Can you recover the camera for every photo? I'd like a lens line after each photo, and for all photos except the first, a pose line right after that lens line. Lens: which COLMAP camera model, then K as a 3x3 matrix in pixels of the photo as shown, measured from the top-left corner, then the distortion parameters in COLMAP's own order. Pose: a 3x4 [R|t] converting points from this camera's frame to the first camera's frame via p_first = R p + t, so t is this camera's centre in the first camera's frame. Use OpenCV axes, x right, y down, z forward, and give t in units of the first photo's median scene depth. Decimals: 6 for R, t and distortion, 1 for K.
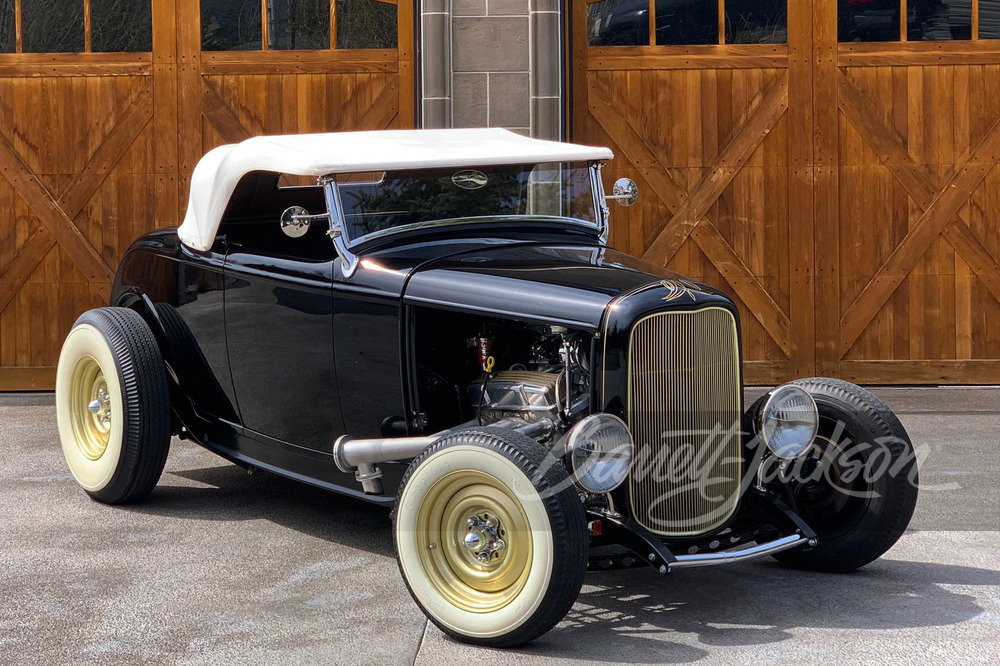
lens RADIAL K [[2072.7, 0, 499.6], [0, 2072.7, 332.4], [0, 0, 1]] dist [-0.001485, 0.000000]
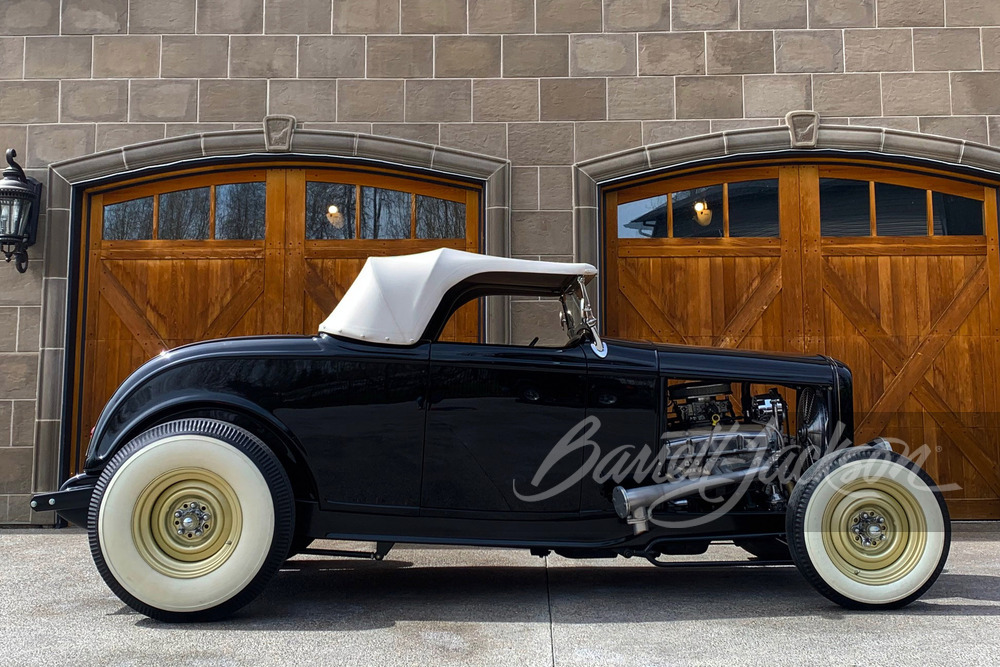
lens RADIAL K [[1197.2, 0, 514.9], [0, 1197.2, 277.6], [0, 0, 1]] dist [0.069695, 0.000000]
pose [[0.999694, 0.009440, 0.022870, -0.055728], [-0.004865, 0.981301, -0.192416, 0.036505], [-0.024259, 0.192246, 0.981047, 0.474513]]
